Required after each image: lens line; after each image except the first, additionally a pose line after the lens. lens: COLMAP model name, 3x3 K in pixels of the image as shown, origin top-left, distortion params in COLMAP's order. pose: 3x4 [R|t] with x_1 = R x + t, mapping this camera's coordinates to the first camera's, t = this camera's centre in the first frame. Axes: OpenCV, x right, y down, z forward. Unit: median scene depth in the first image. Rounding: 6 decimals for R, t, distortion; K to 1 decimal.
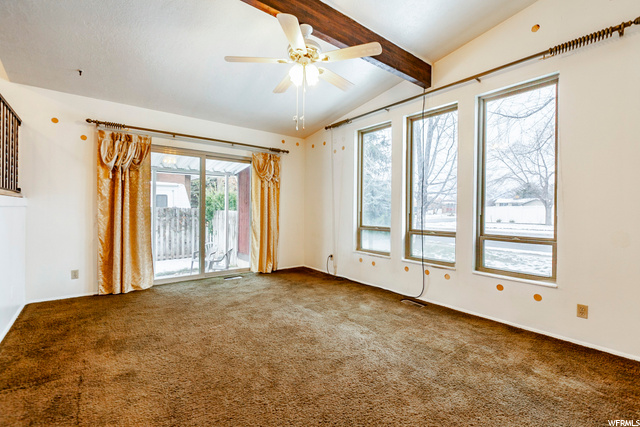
lens RADIAL K [[288.2, 0, 315.6], [0, 288.2, 212.0], [0, 0, 1]] dist [-0.000402, -0.000479]
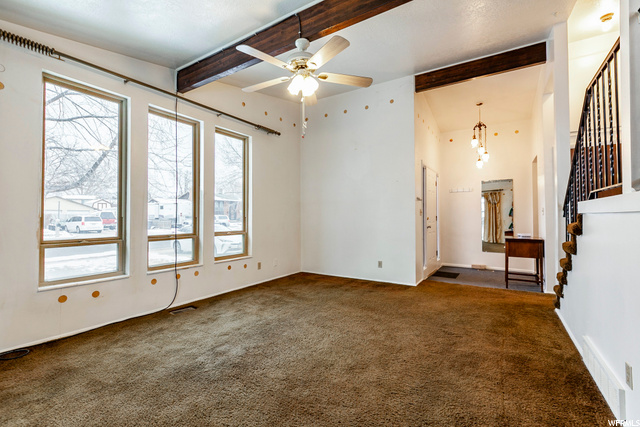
lens RADIAL K [[288.2, 0, 313.7], [0, 288.2, 211.4], [0, 0, 1]] dist [-0.000402, -0.000479]
pose [[-0.327004, 0.007509, 0.944993, -0.676461], [0.004334, 0.999970, -0.006446, -0.006127], [-0.945013, 0.001988, -0.327026, 0.845148]]
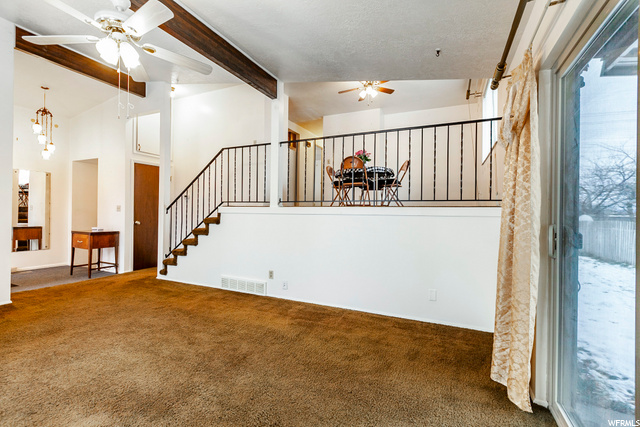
lens RADIAL K [[288.2, 0, 320.0], [0, 288.2, 212.0], [0, 0, 1]] dist [-0.000402, -0.000479]
pose [[-0.882231, -0.022929, -0.470259, -0.108365], [-0.024601, 0.999694, -0.002591, -0.011871], [0.470174, 0.009283, -0.882525, 1.316433]]
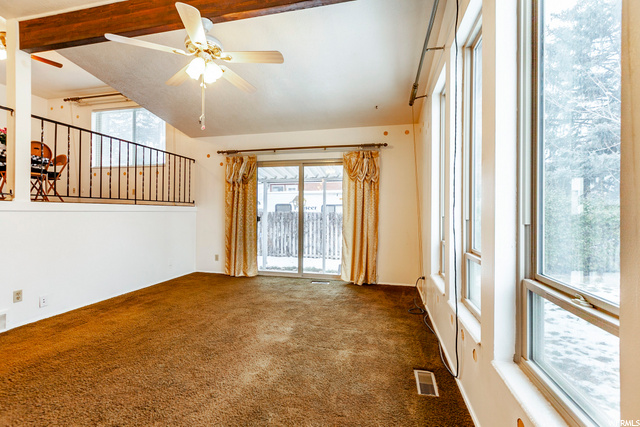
lens RADIAL K [[288.2, 0, 319.2], [0, 288.2, 208.4], [0, 0, 1]] dist [-0.000402, -0.000479]
pose [[0.621439, -0.019210, -0.783227, 0.608559], [-0.009396, 0.999445, -0.031968, 0.007502], [0.783406, 0.027225, 0.620914, 0.464161]]
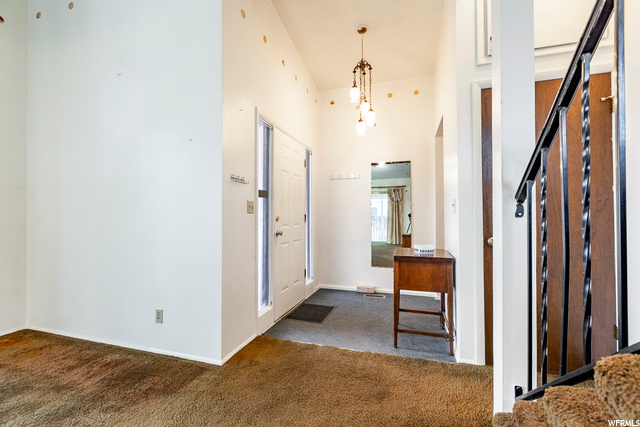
lens RADIAL K [[288.2, 0, 317.2], [0, 288.2, 211.7], [0, 0, 1]] dist [-0.000402, -0.000479]
pose [[-0.566952, 0.000750, 0.823750, -0.246272], [0.000196, 1.000000, -0.000775, 0.002748], [-0.823751, -0.000278, -0.566952, 0.216896]]
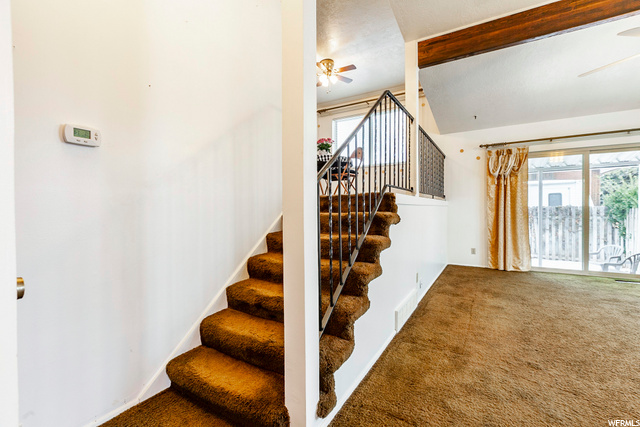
lens RADIAL K [[288.2, 0, 315.9], [0, 288.2, 211.3], [0, 0, 1]] dist [-0.000402, -0.000479]
pose [[0.351421, -0.007120, -0.936191, 0.255934], [0.000340, 0.999972, -0.007478, 0.020845], [0.936218, 0.002310, 0.351413, -0.267661]]
